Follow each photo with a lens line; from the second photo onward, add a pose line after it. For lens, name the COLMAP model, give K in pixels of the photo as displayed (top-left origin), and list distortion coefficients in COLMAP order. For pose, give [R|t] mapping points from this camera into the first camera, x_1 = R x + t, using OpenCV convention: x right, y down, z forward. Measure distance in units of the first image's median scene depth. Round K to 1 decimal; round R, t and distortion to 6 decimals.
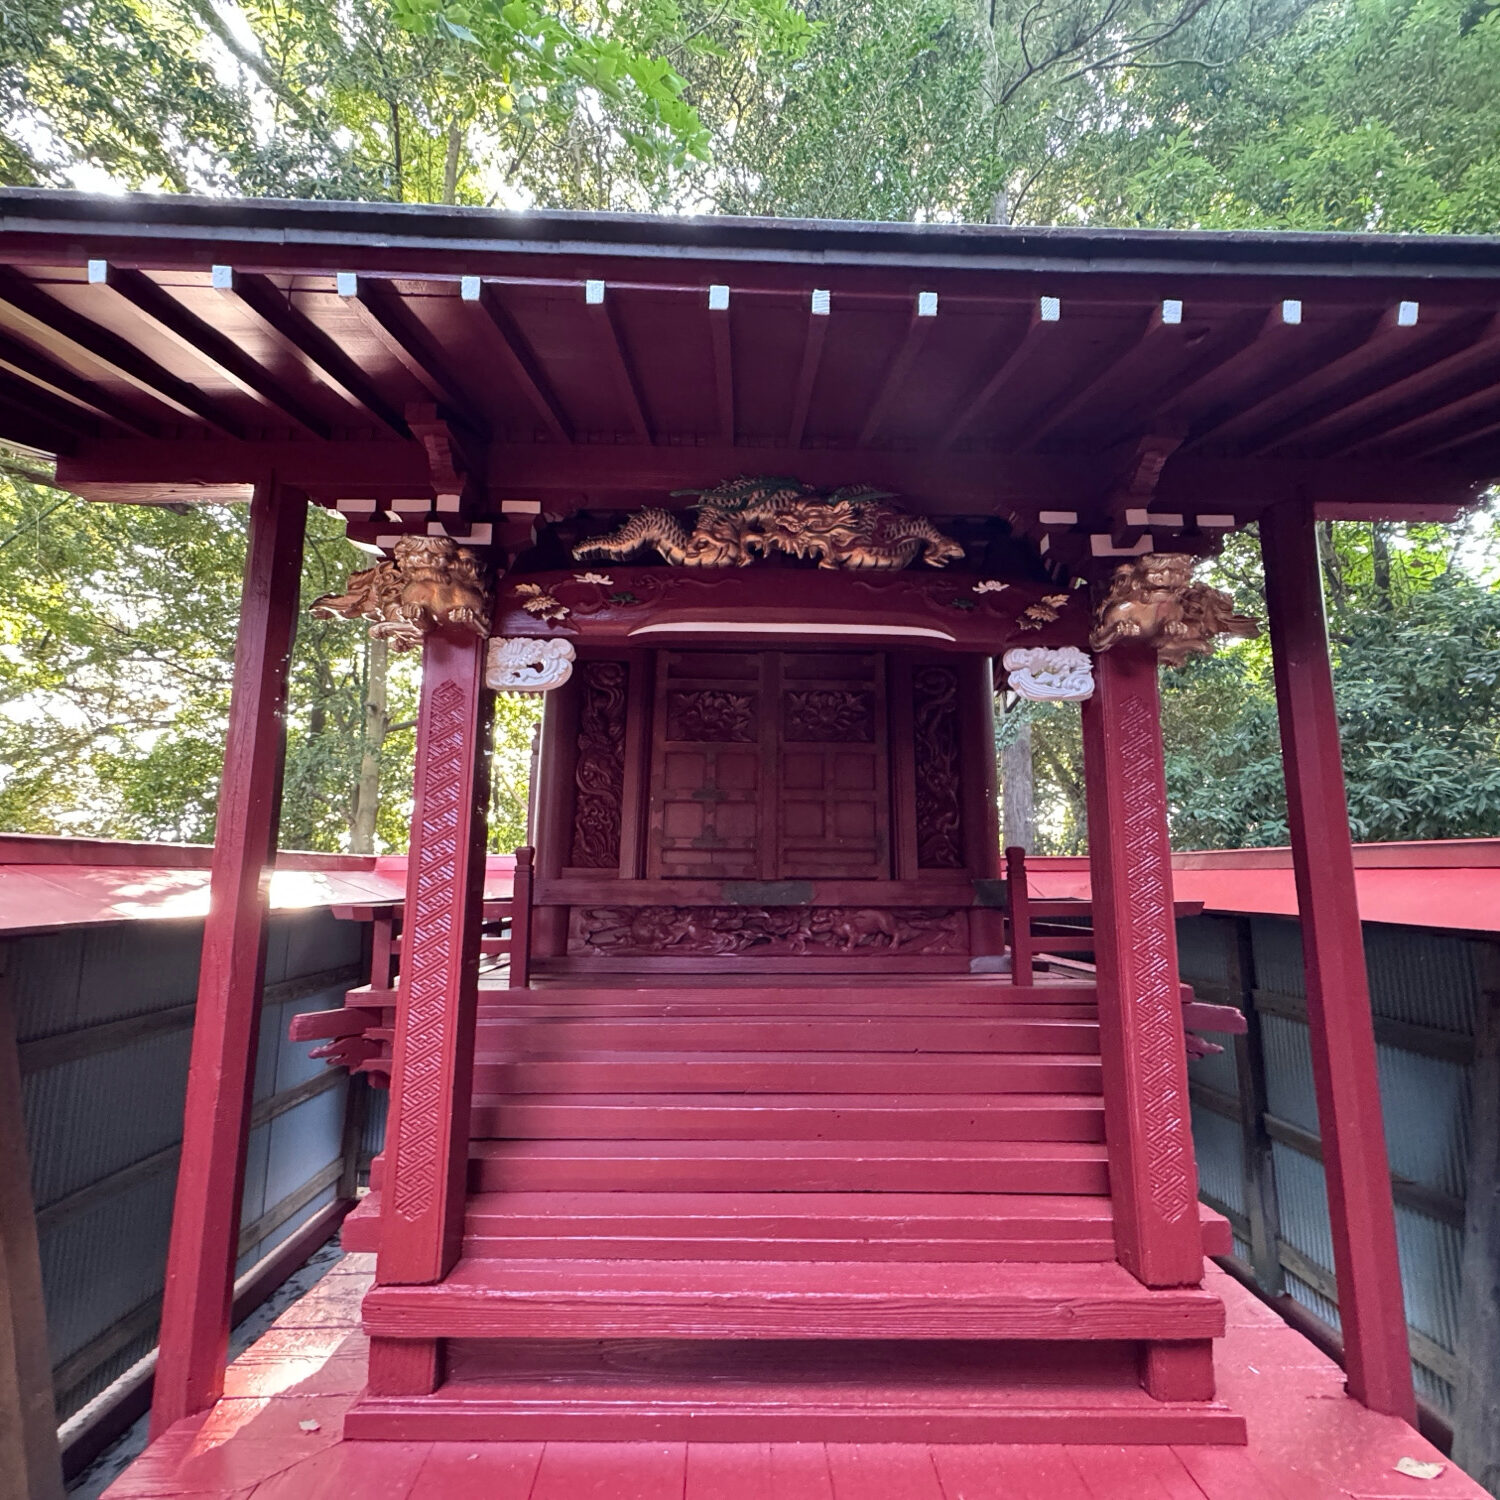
lens RADIAL K [[808.1, 0, 757.9], [0, 808.1, 748.9], [0, 0, 1]] dist [-0.004246, -0.000650]
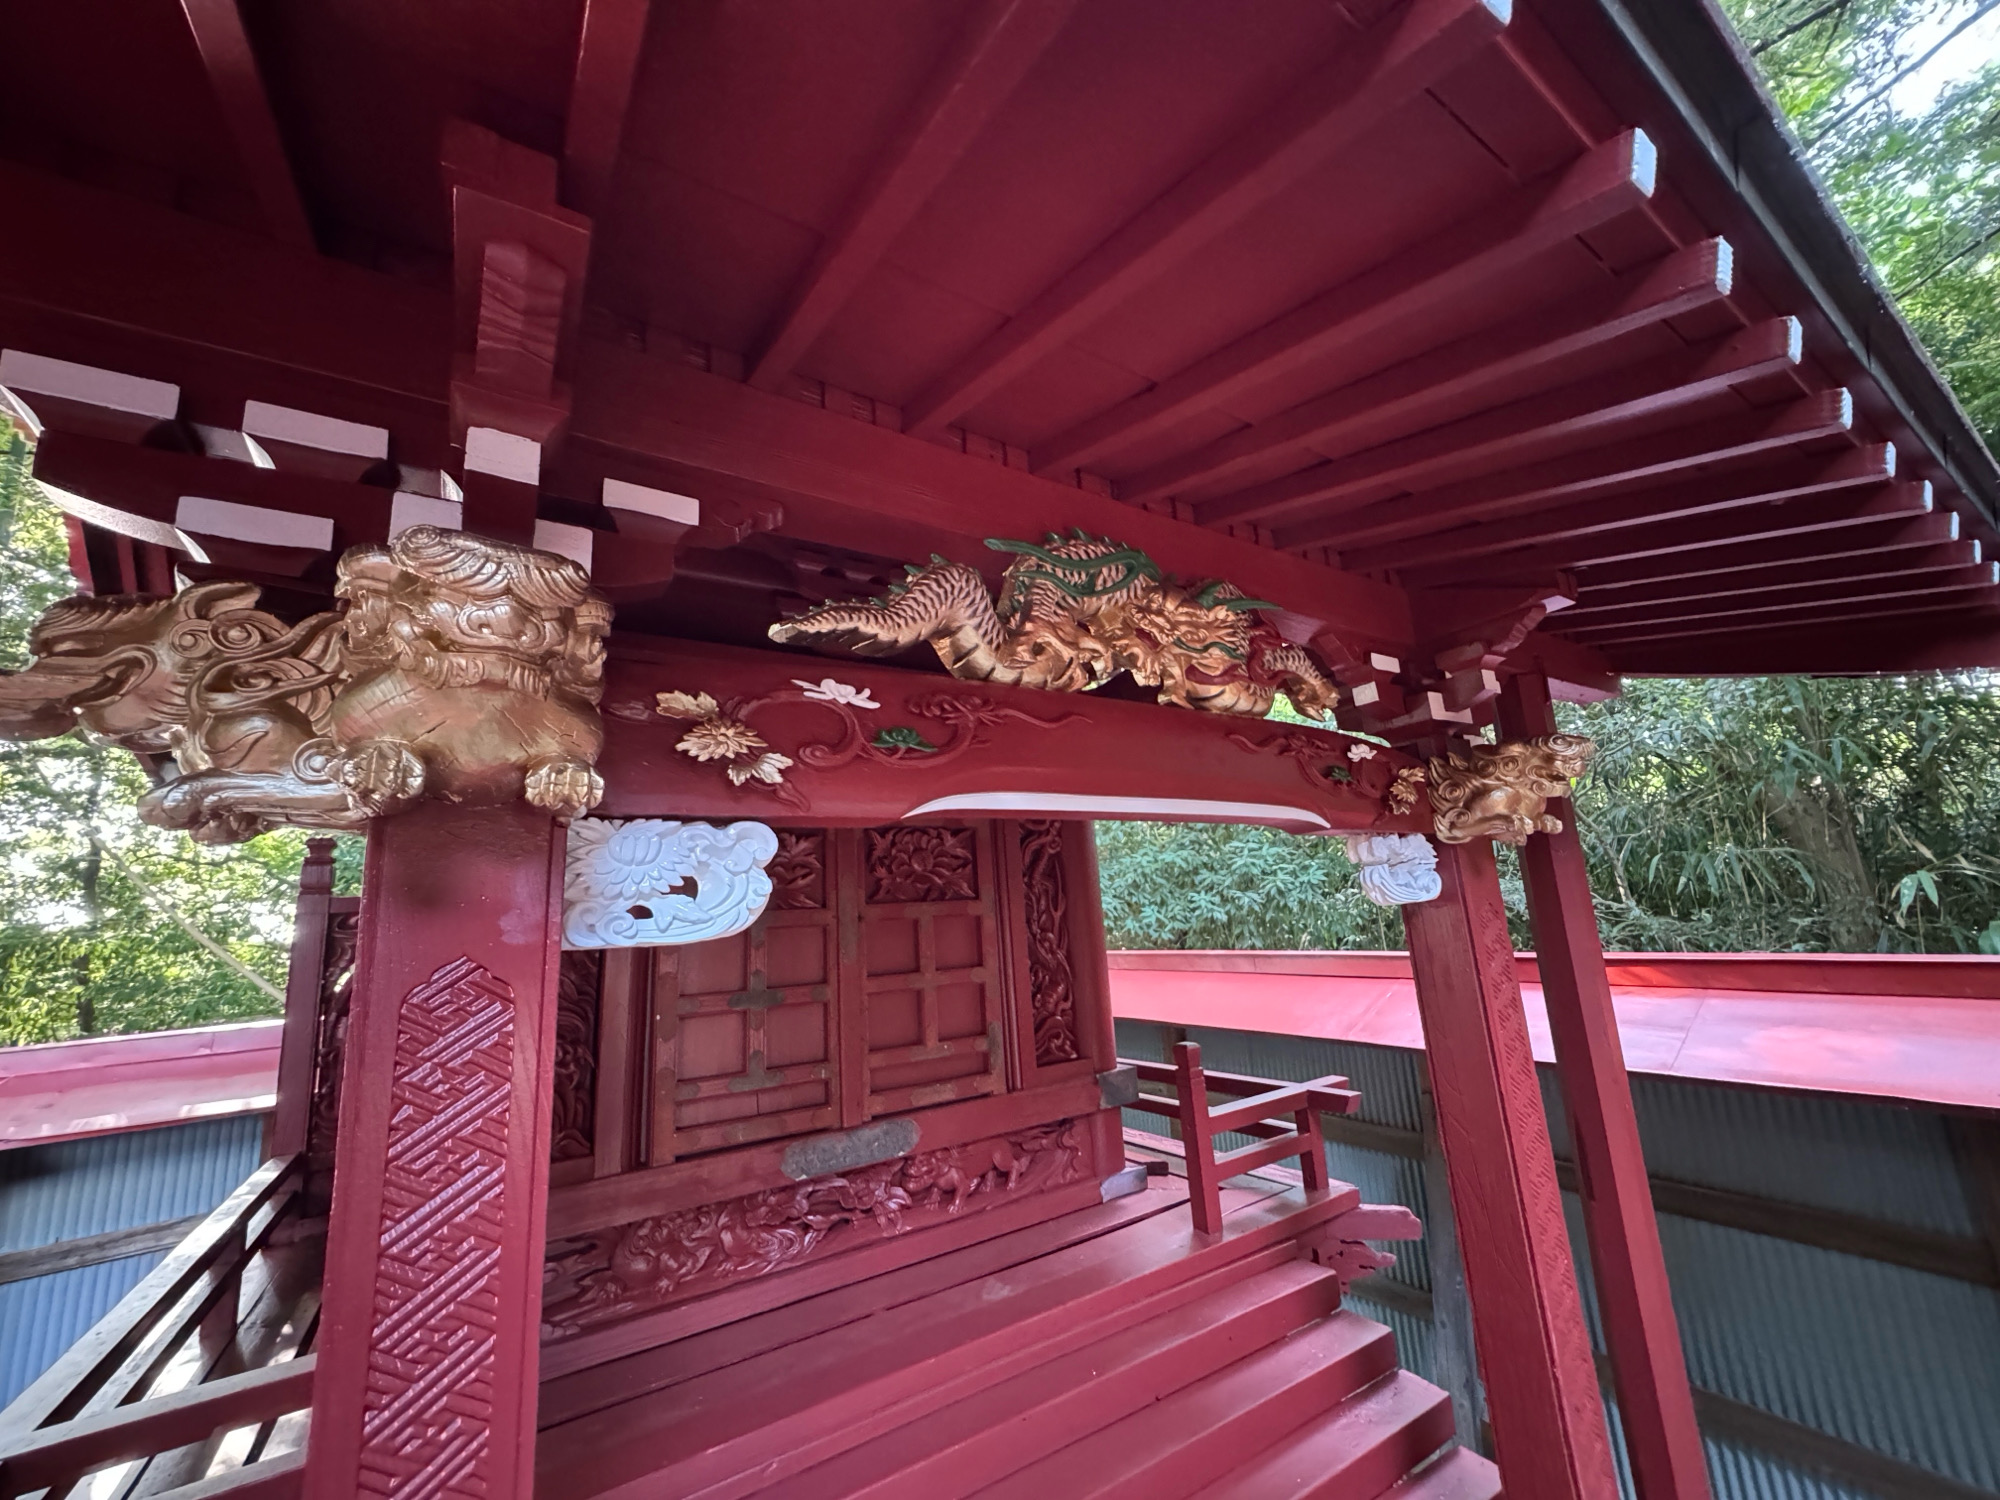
lens RADIAL K [[810.7, 0, 1017.7], [0, 810.7, 751.4], [0, 0, 1]] dist [-0.004725, -0.000150]
pose [[0.847328, 0.053861, 0.528331, -0.352566], [-0.021257, 0.997486, -0.067598, -0.146852], [-0.530644, 0.046047, 0.846343, 0.552805]]
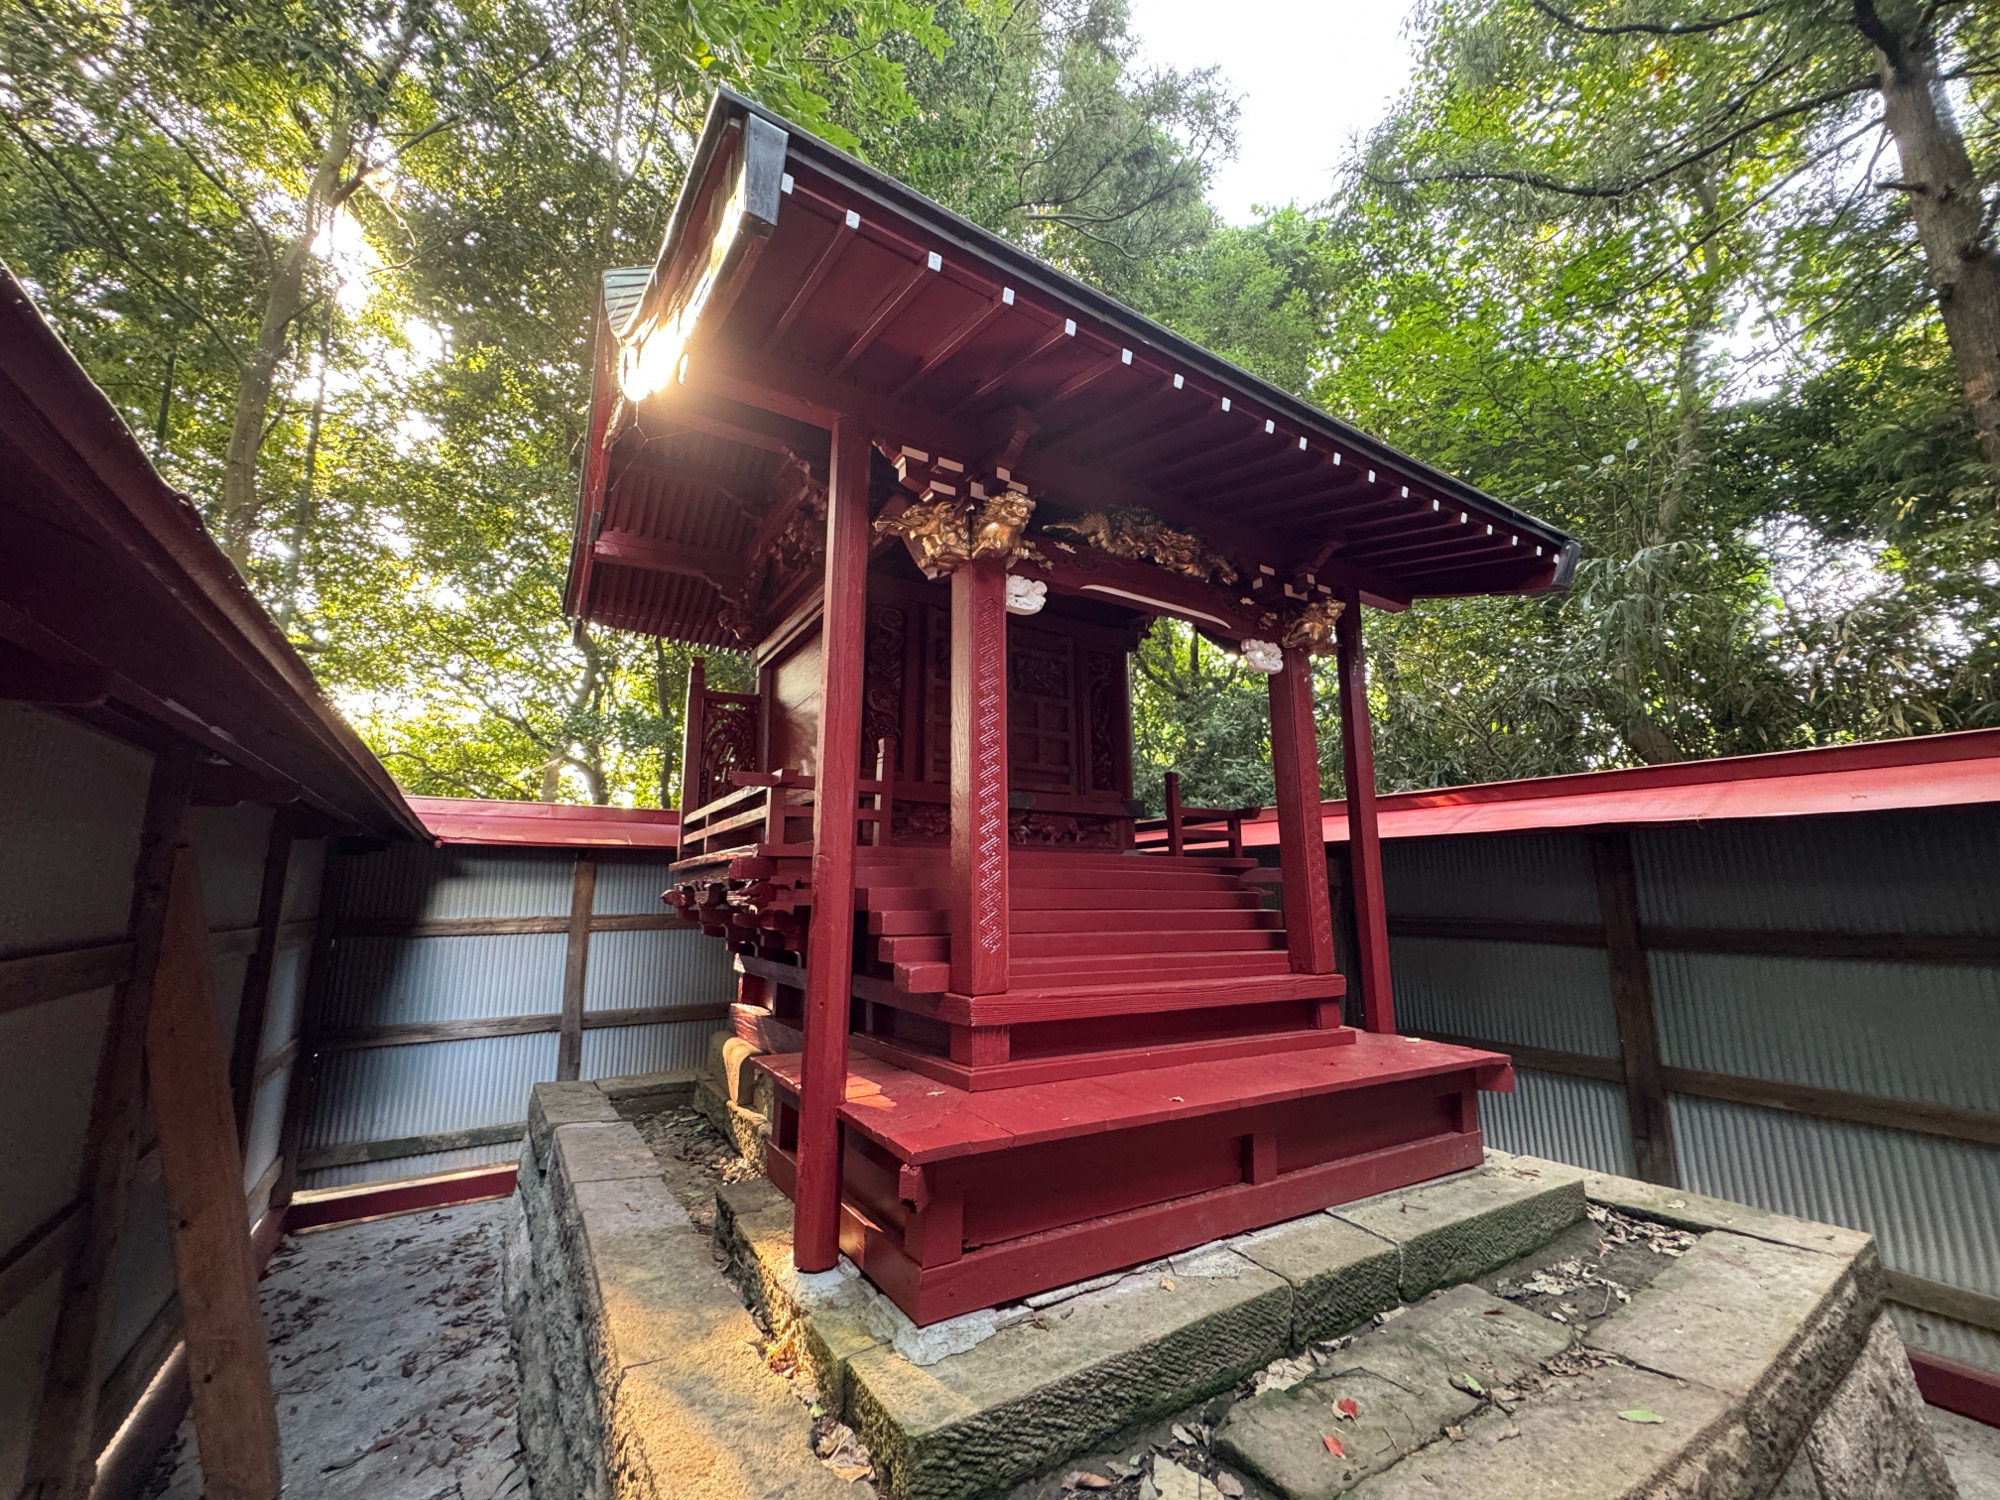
lens RADIAL K [[810.7, 0, 1015.3], [0, 810.7, 748.3], [0, 0, 1]] dist [-0.004725, -0.000150]
pose [[0.856571, 0.094971, 0.507215, -1.002286], [-0.080697, 0.995478, -0.050115, 0.244796], [-0.509681, 0.001996, 0.860361, -0.253337]]
